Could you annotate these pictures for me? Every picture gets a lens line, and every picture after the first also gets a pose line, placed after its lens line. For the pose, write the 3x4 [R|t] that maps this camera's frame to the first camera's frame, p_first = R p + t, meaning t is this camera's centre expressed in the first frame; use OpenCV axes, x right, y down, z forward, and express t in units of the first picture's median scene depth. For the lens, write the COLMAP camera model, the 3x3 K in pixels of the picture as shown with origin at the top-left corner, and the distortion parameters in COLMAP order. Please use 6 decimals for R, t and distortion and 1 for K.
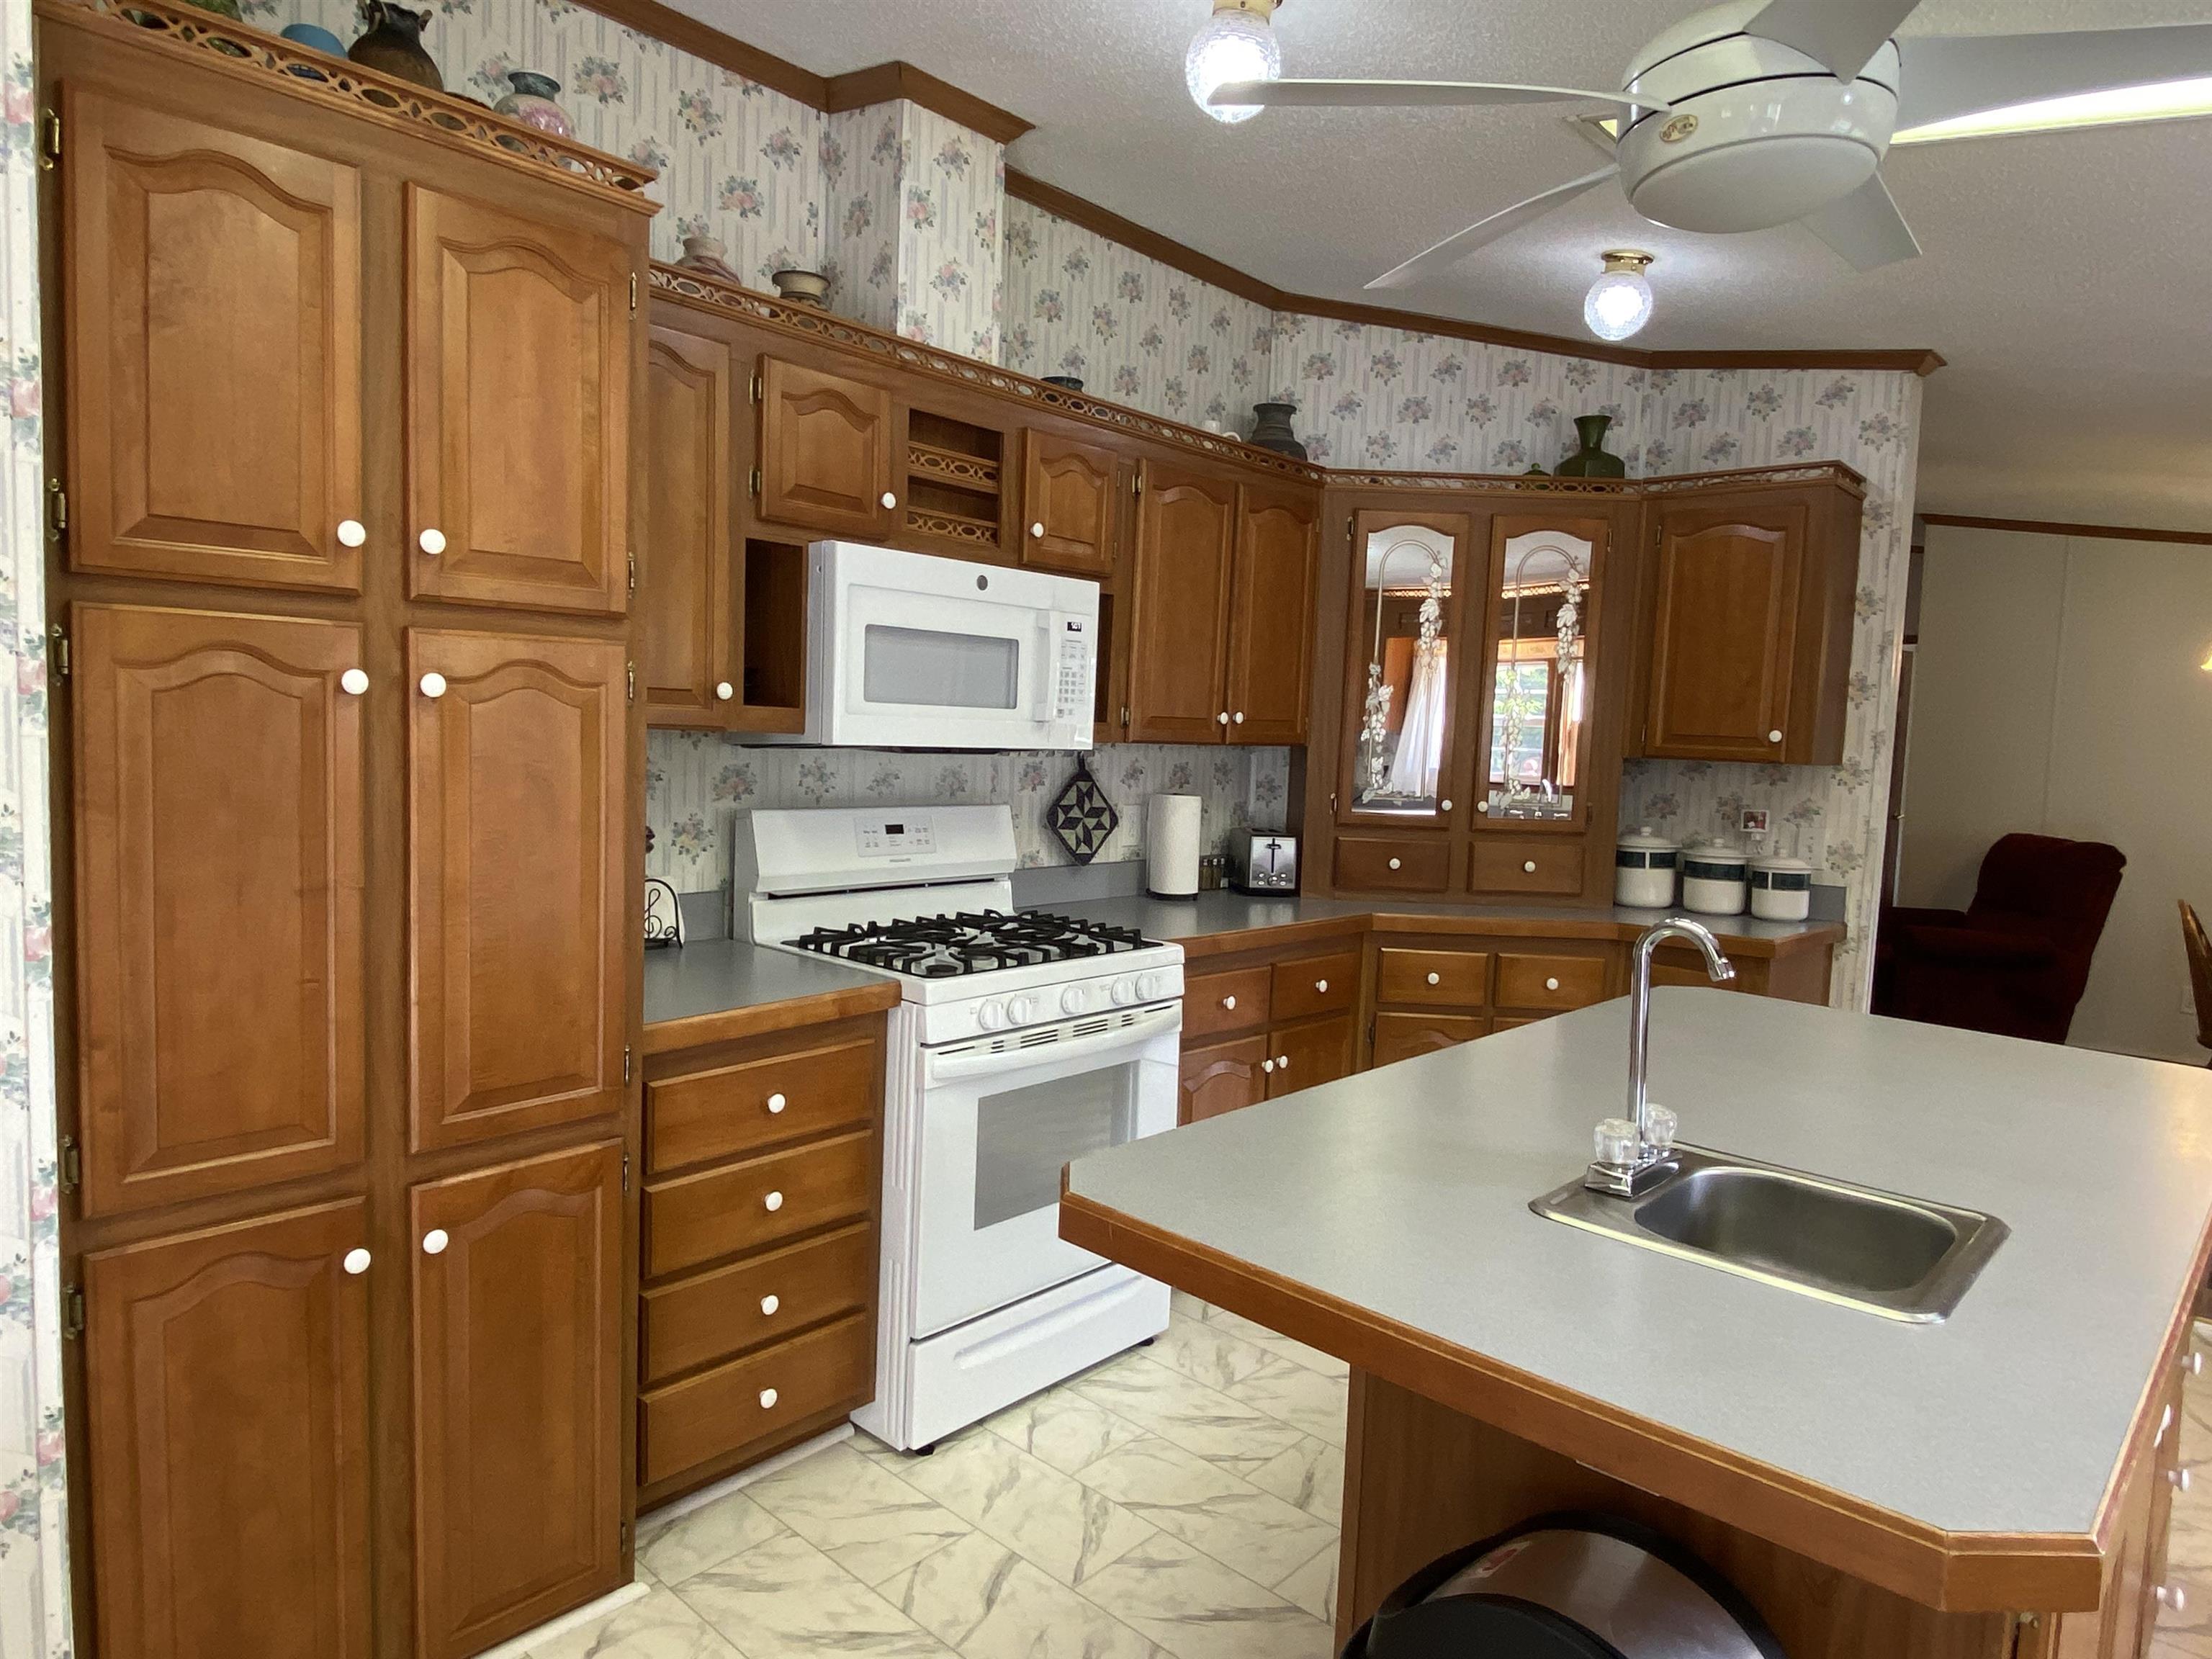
lens RADIAL K [[1324.3, 0, 1106.2], [0, 1324.3, 832.6], [0, 0, 1]] dist [0.016304, -0.005756]
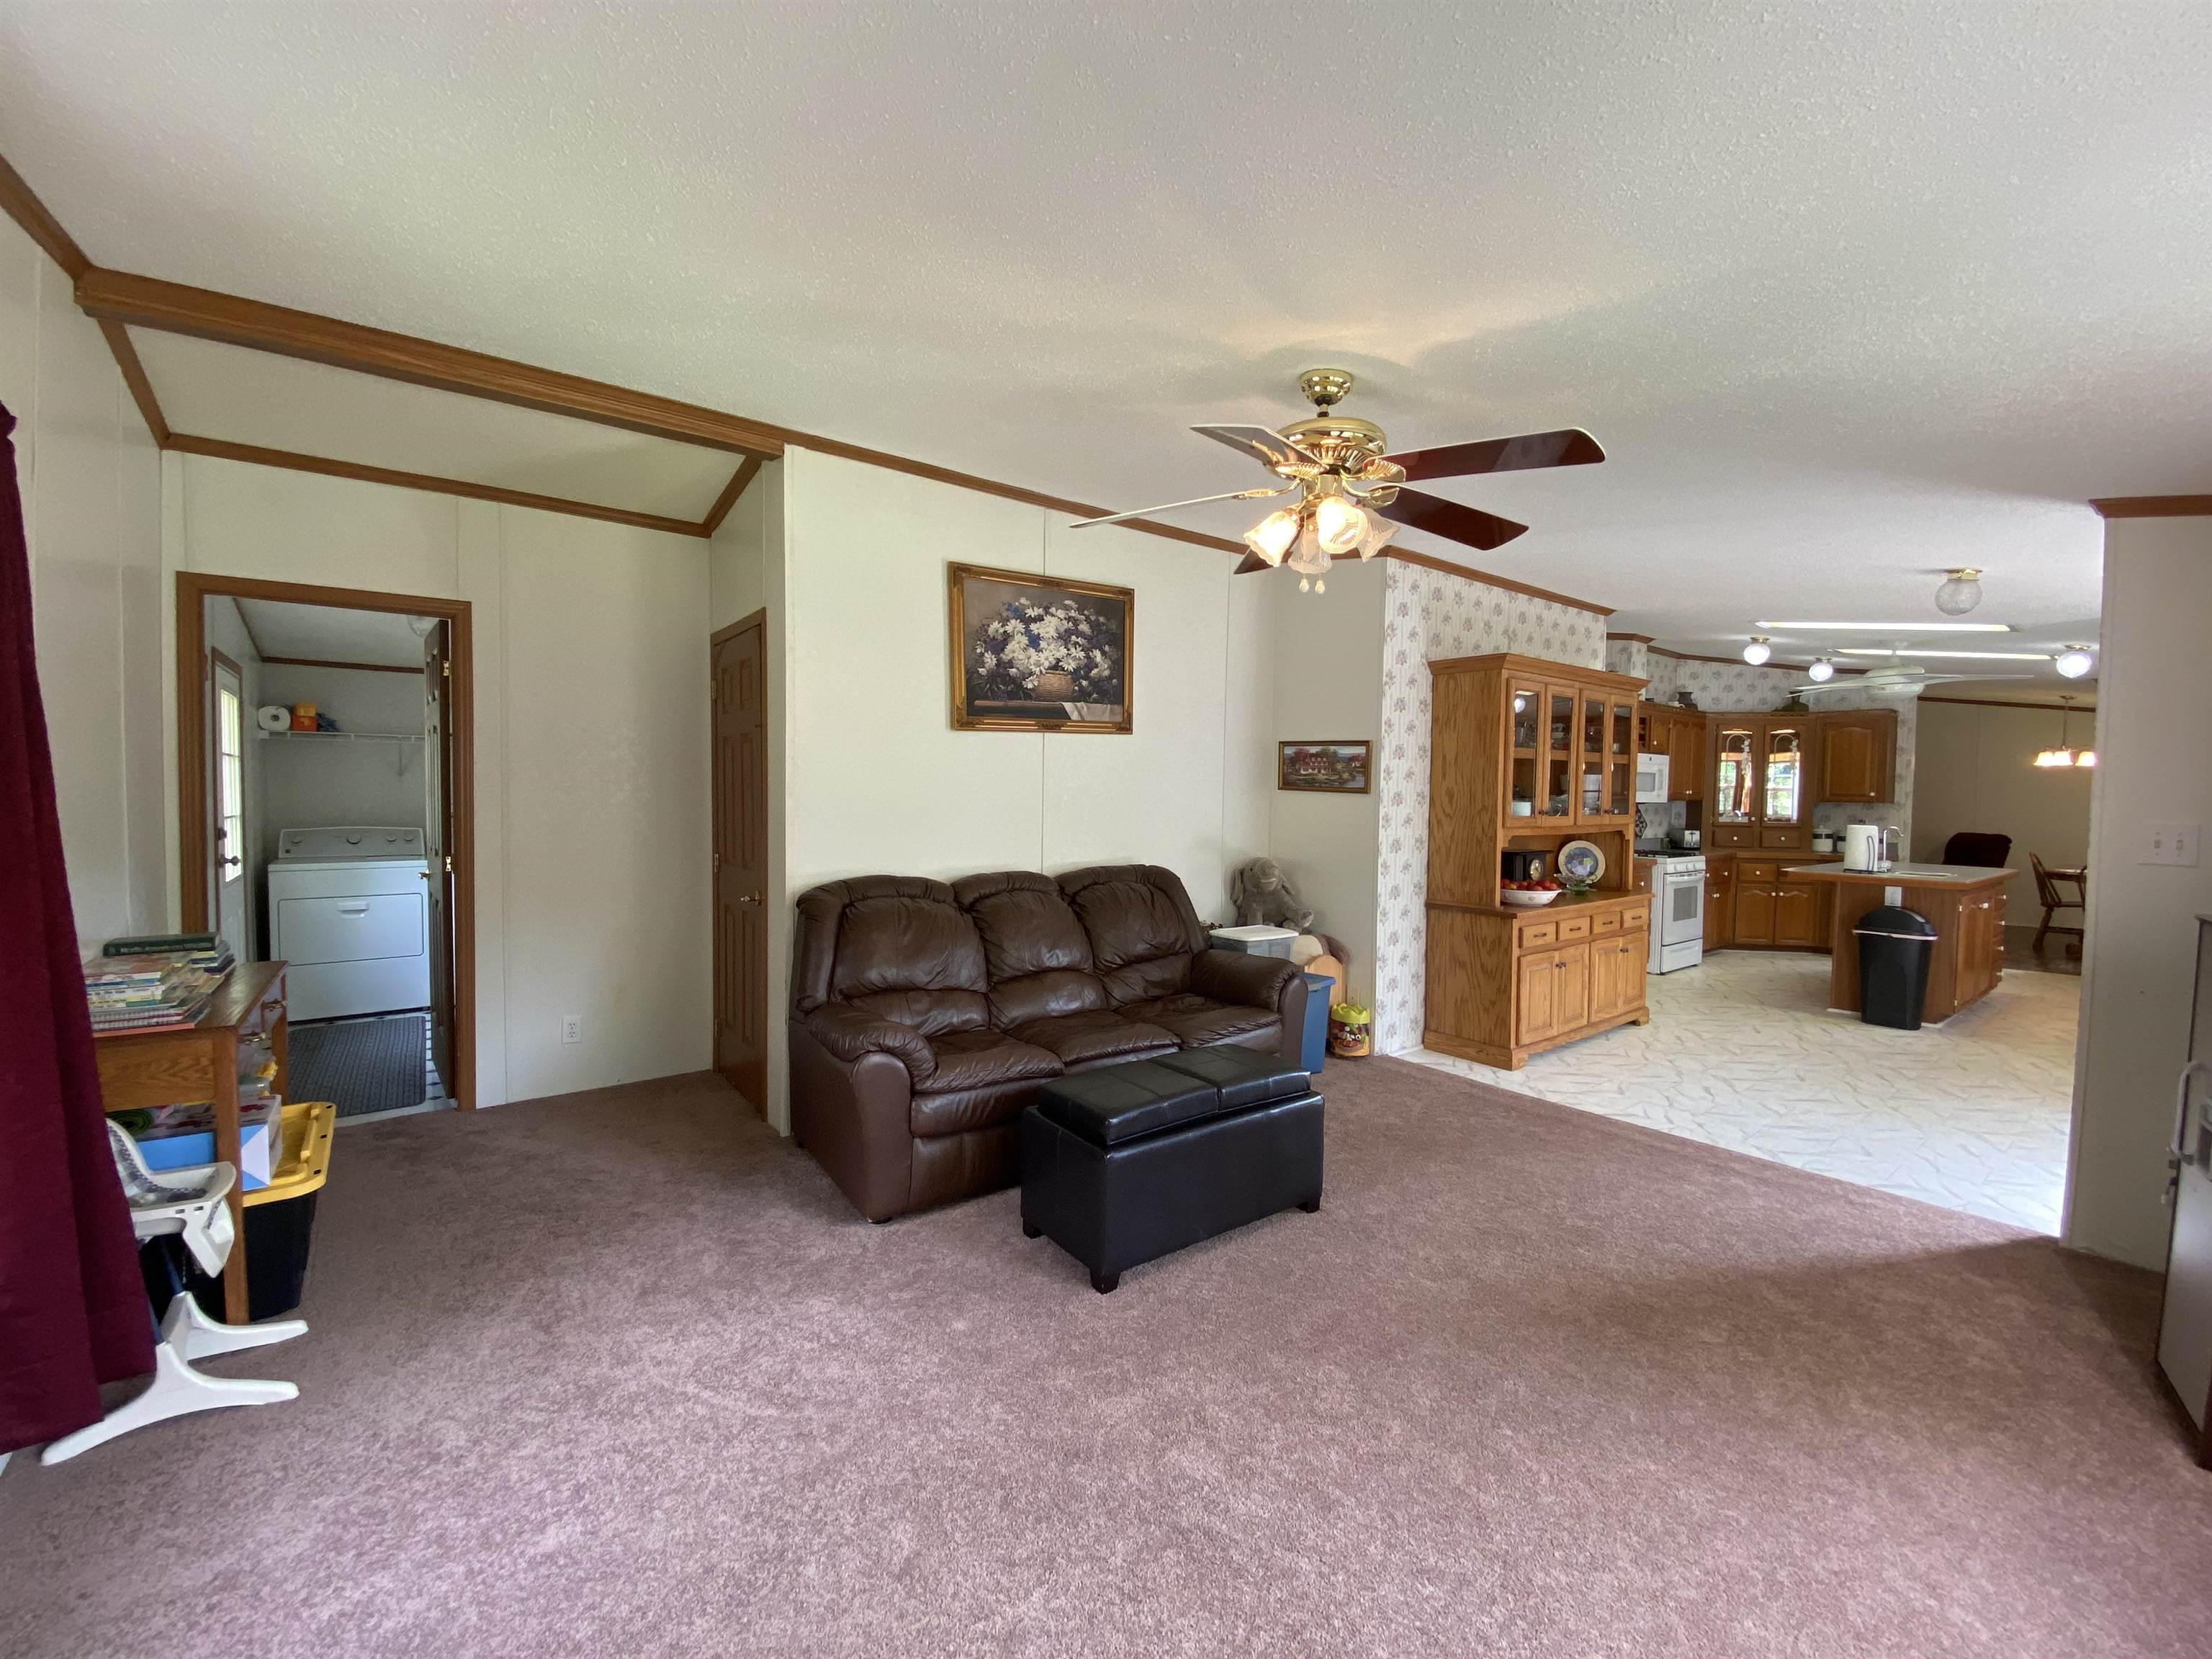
lens RADIAL K [[899.3, 0, 1126.8], [0, 899.3, 826.7], [0, 0, 1]] dist [0.003804, -0.012120]
pose [[0.986246, -0.019697, -0.164104, -0.985359], [0.011602, 0.998675, -0.050144, 0.100043], [0.164874, 0.047550, 0.985168, -1.527124]]
